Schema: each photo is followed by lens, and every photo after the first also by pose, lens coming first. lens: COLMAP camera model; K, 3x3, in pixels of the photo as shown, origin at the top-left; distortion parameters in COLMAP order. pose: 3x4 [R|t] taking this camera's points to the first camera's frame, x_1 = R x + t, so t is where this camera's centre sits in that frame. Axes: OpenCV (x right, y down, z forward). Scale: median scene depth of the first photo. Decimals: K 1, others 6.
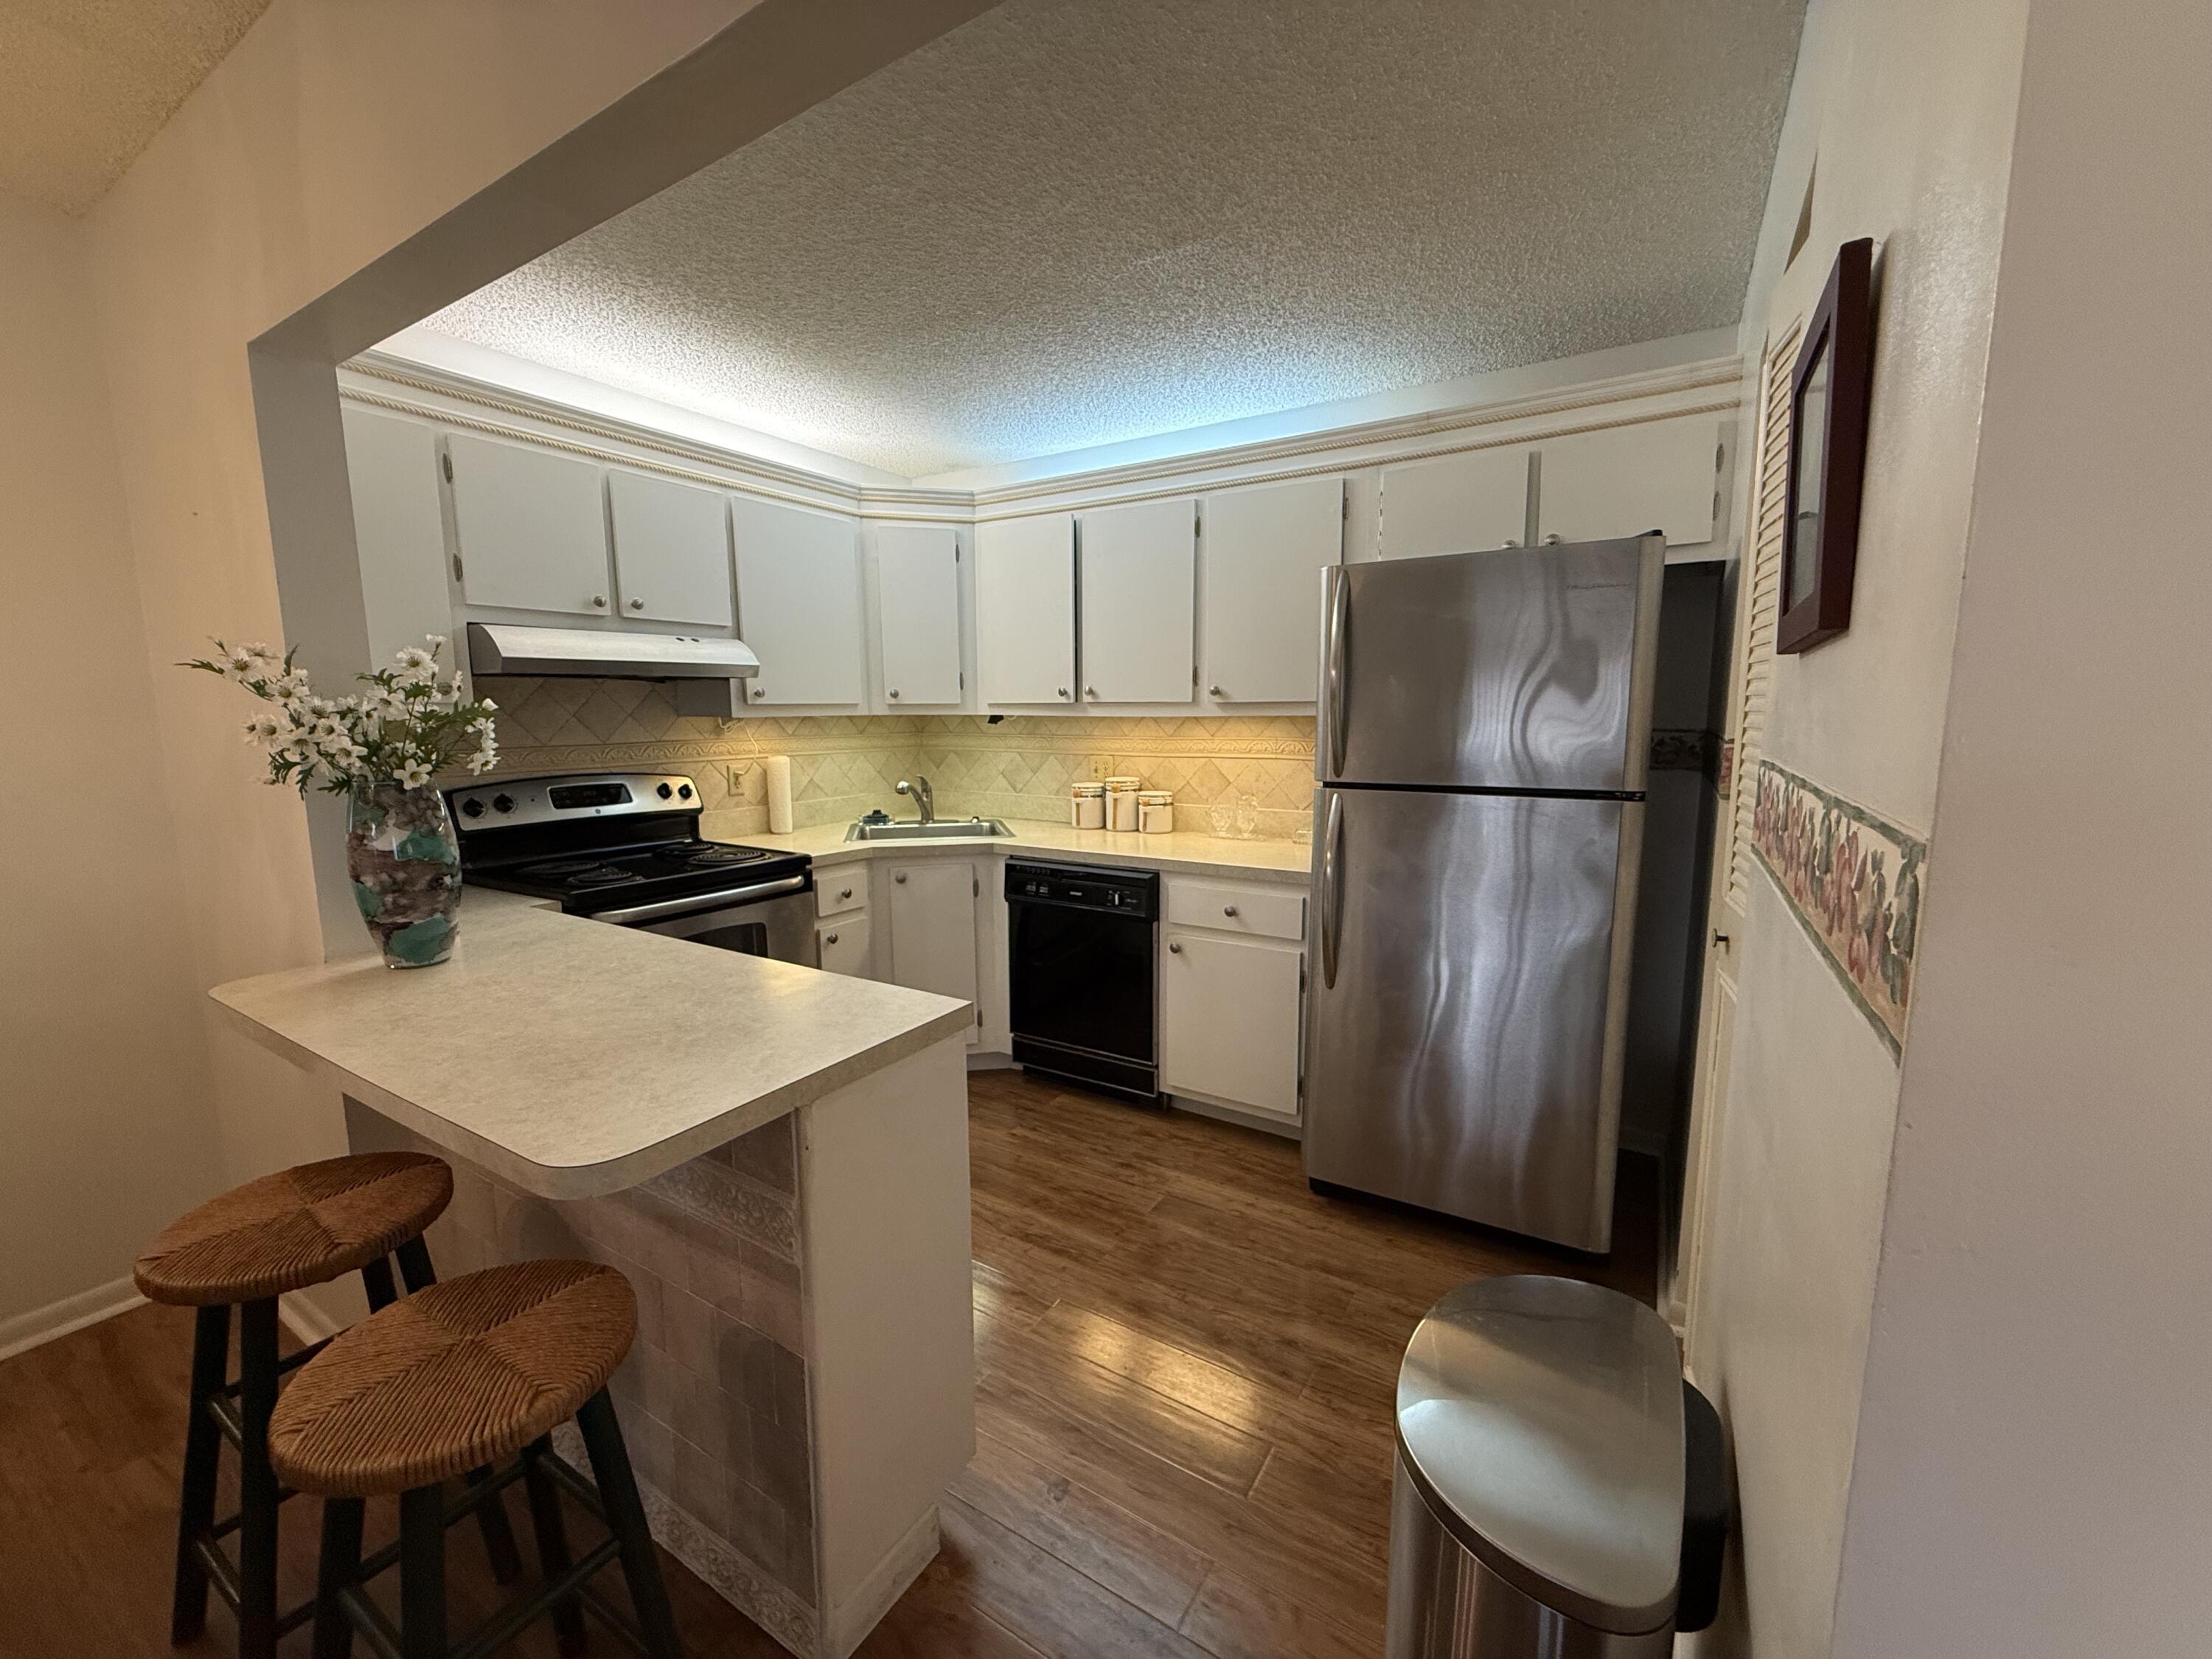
lens RADIAL K [[882.7, 0, 1106.0], [0, 882.7, 829.5], [0, 0, 1]] dist [-0.002488, -0.000231]
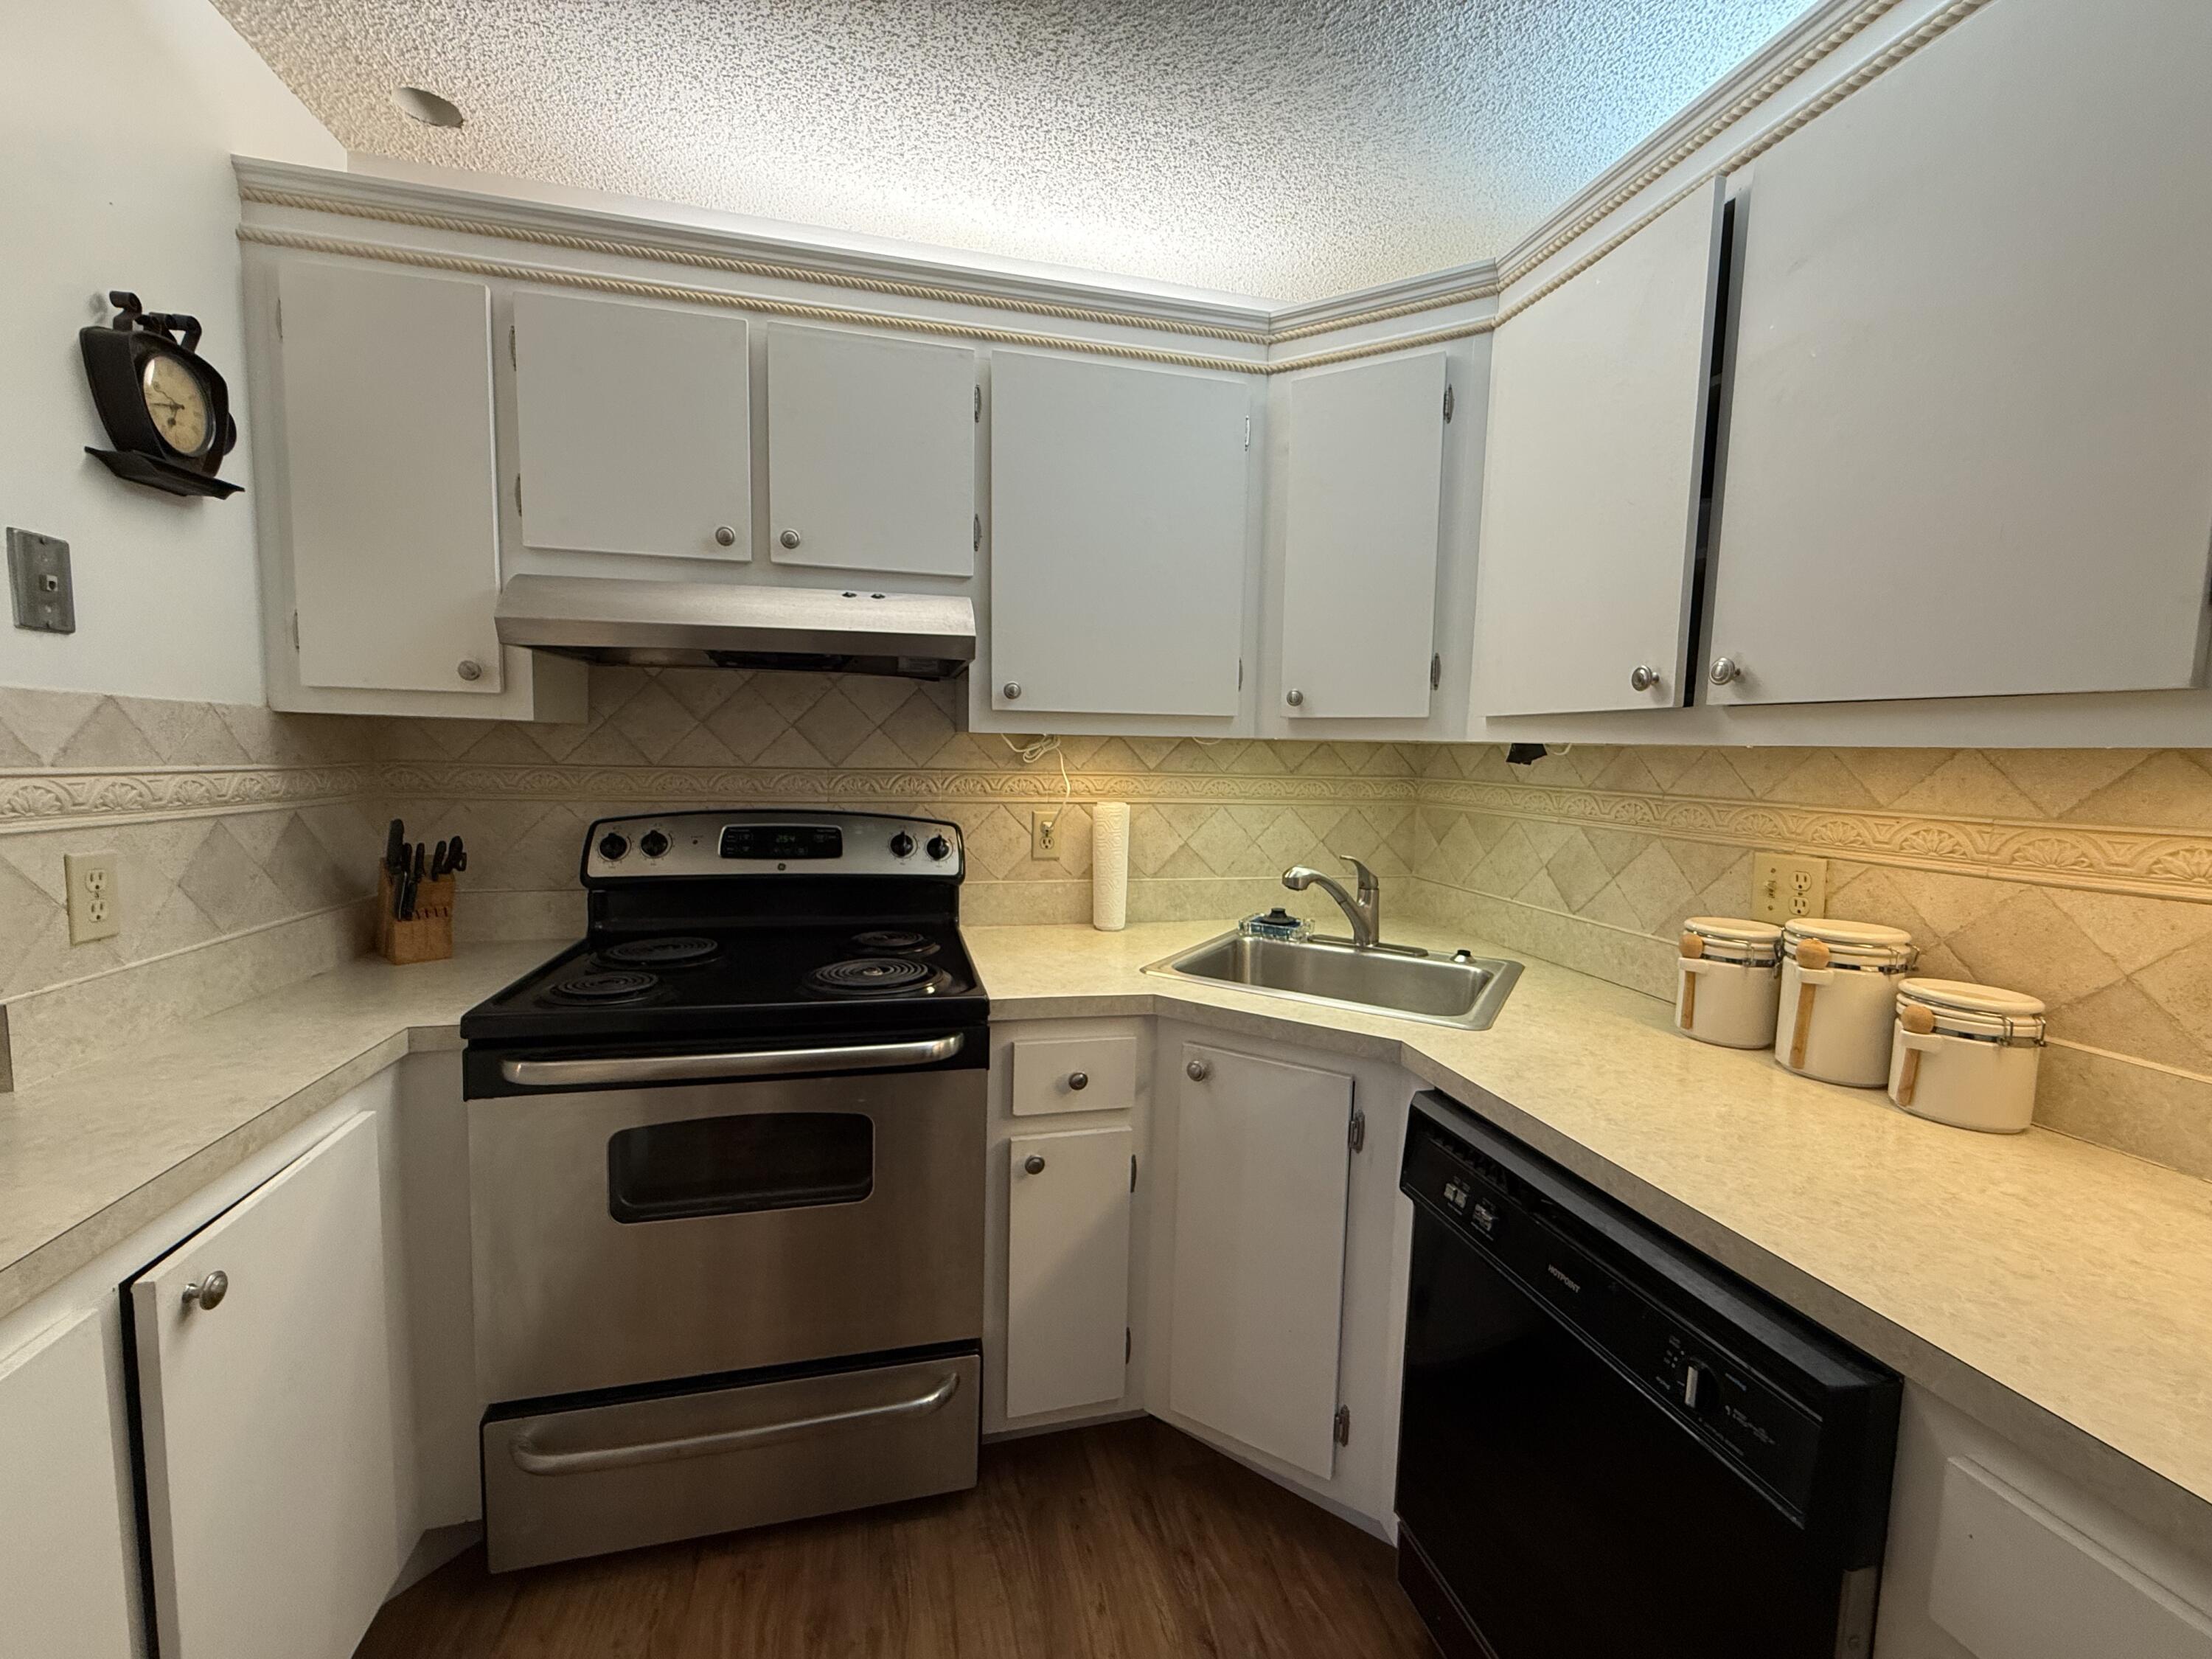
lens RADIAL K [[882.7, 0, 1106.0], [0, 882.7, 829.5], [0, 0, 1]] dist [-0.002488, -0.000231]
pose [[0.711307, 0.084141, -0.697827, 0.052043], [-0.119749, 0.992801, -0.002354, -0.062675], [0.692606, 0.085239, 0.716262, 0.563191]]
